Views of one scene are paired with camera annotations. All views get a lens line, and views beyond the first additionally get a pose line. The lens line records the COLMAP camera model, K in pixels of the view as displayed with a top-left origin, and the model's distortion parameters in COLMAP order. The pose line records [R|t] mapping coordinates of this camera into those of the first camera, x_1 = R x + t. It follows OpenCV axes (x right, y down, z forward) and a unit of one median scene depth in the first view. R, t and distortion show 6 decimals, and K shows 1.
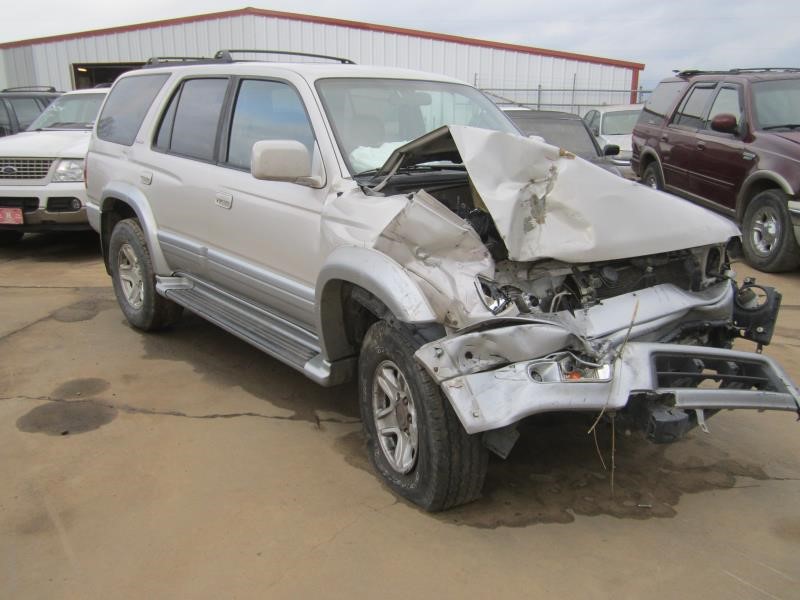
lens RADIAL K [[658.3, 0, 400.0], [0, 658.3, 300.0], [0, 0, 1]] dist [-0.048776, 0.000093]
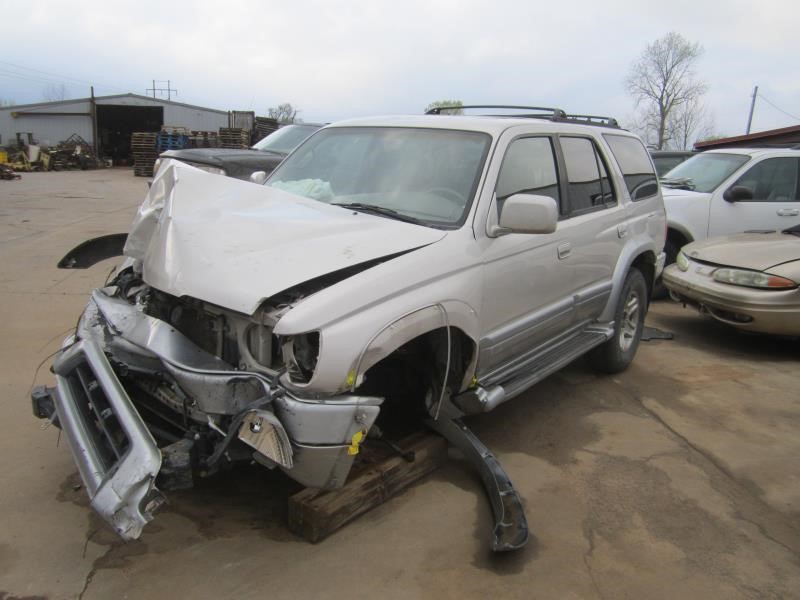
lens RADIAL K [[658.3, 0, 400.0], [0, 658.3, 300.0], [0, 0, 1]] dist [-0.048776, 0.000093]
pose [[0.217015, 0.216071, -0.951955, 1.505183], [-0.308662, 0.940350, 0.143072, -0.328208], [0.926084, 0.262783, 0.270763, 1.138275]]
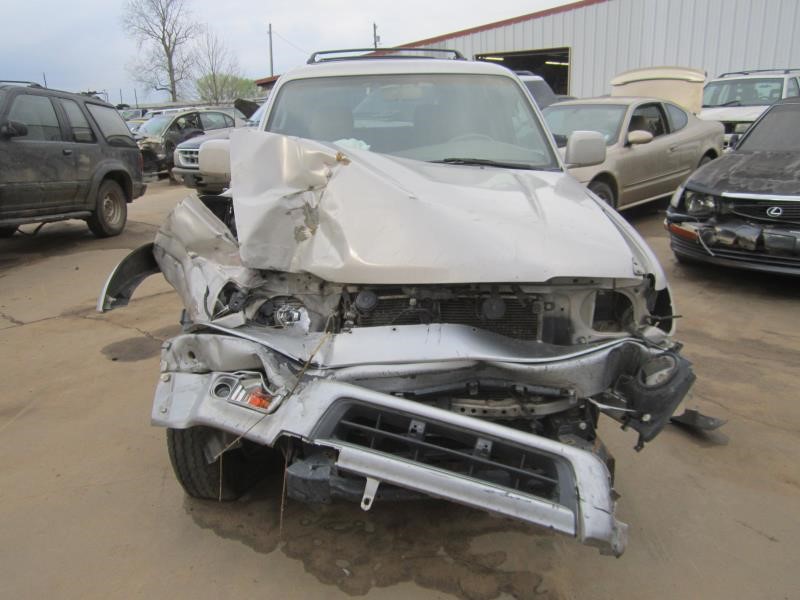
lens RADIAL K [[658.3, 0, 400.0], [0, 658.3, 300.0], [0, 0, 1]] dist [-0.048776, 0.000093]
pose [[0.793442, 0.151540, -0.589479, 0.874405], [-0.137168, 0.988114, 0.069391, -0.106808], [0.592988, 0.025800, 0.804798, 0.333545]]
